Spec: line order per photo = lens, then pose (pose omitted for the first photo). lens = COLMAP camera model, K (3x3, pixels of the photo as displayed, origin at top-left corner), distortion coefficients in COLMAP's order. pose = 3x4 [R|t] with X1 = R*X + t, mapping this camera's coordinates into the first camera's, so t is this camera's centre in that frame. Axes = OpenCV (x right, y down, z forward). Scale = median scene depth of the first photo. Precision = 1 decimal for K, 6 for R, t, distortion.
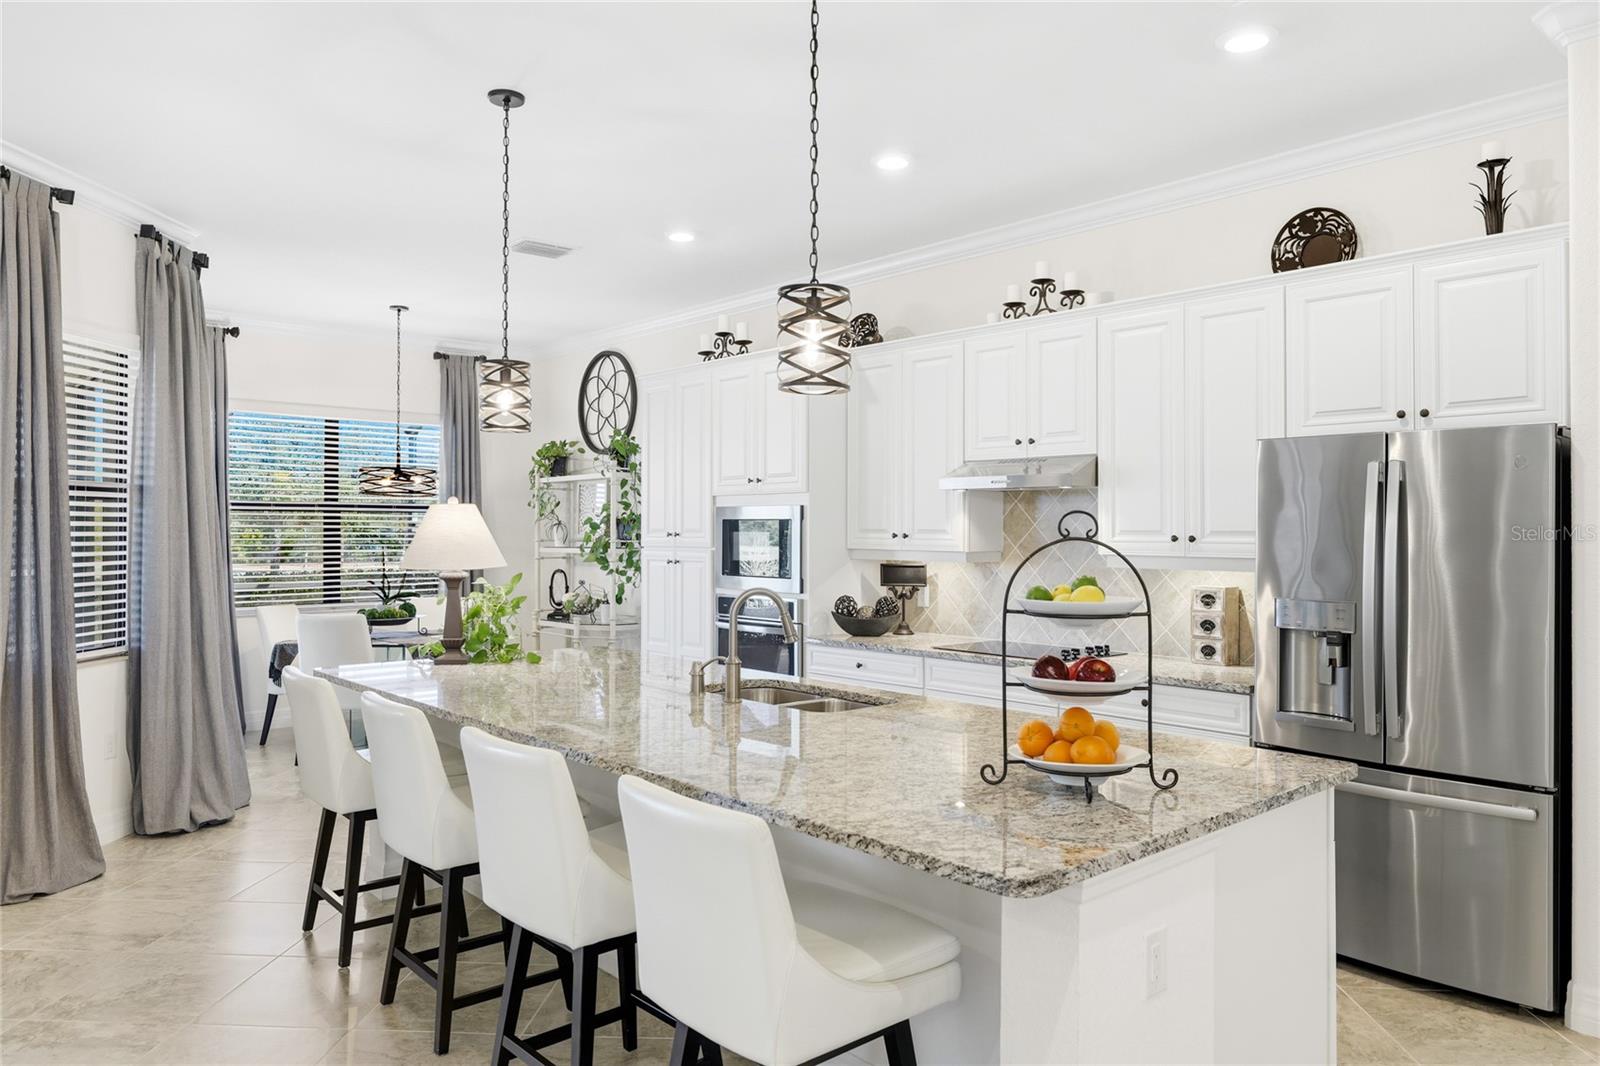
lens RADIAL K [[1093.0, 0, 783.2], [0, 1093.0, 537.9], [0, 0, 1]] dist [0.008078, 0.003824]
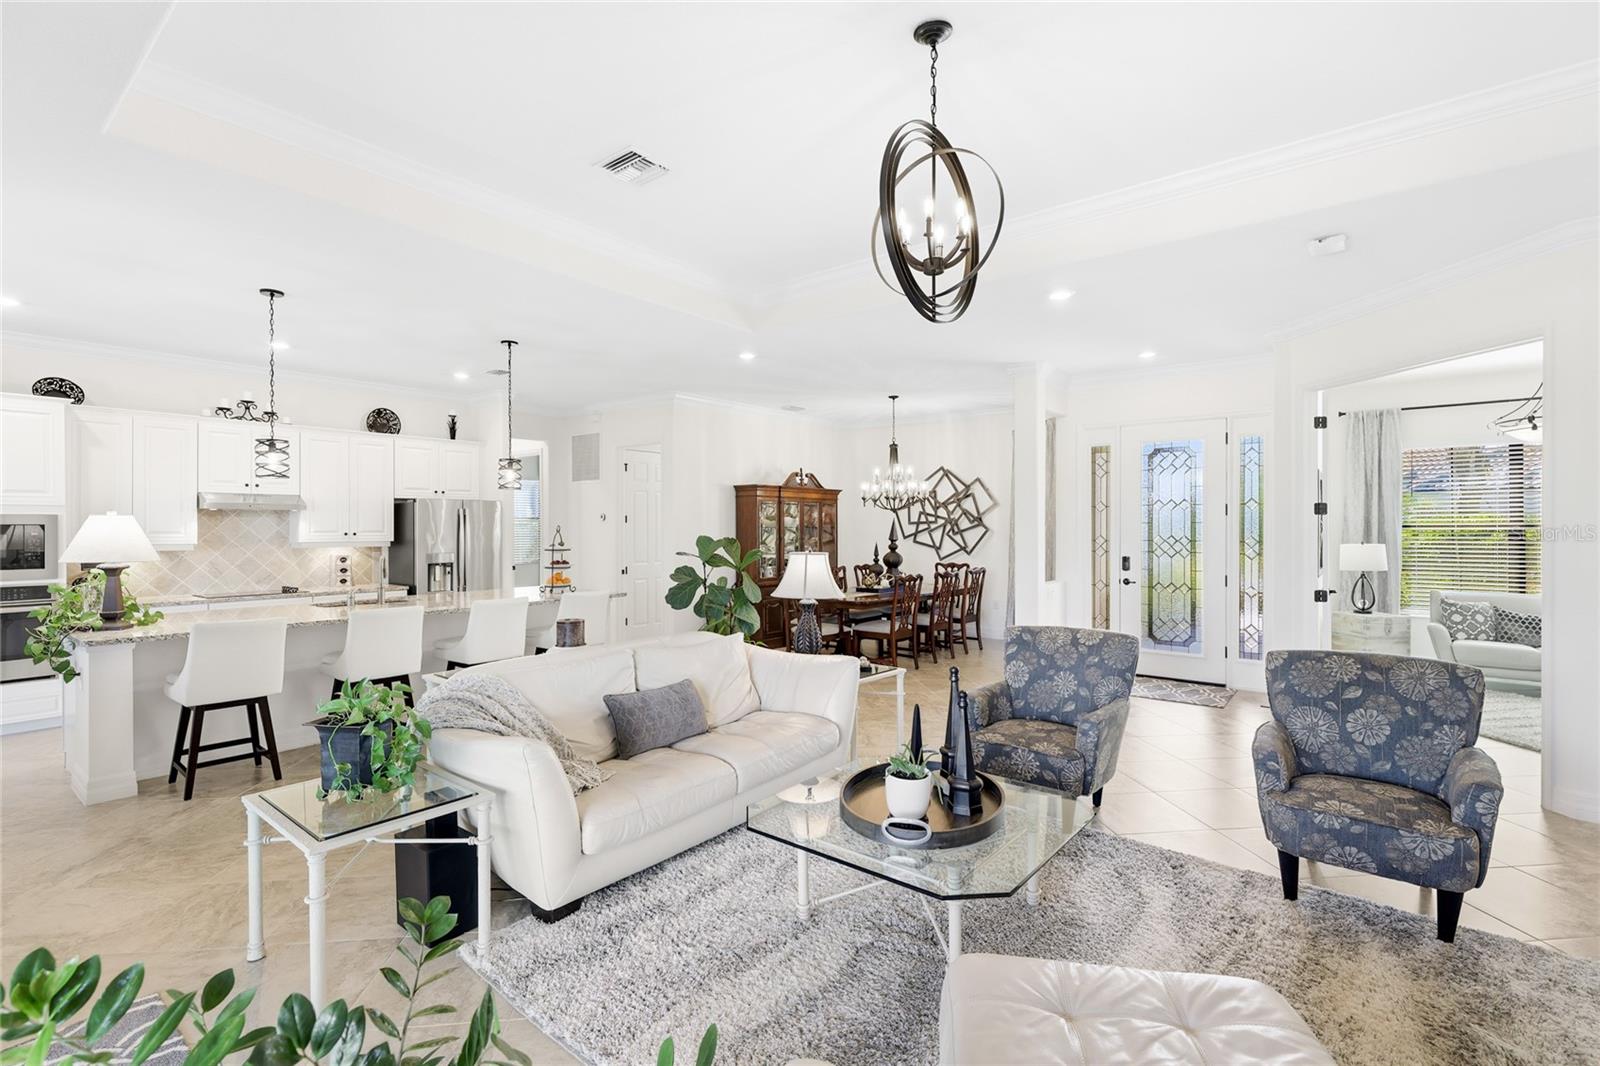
lens RADIAL K [[729.2, 0, 798.0], [0, 729.2, 528.8], [0, 0, 1]] dist [0.000889, 0.000048]
pose [[-0.175278, -0.002830, 0.984515, -1.364929], [0.003675, 0.999987, 0.003529, -0.013122], [-0.984512, 0.004237, -0.175265, 0.304048]]
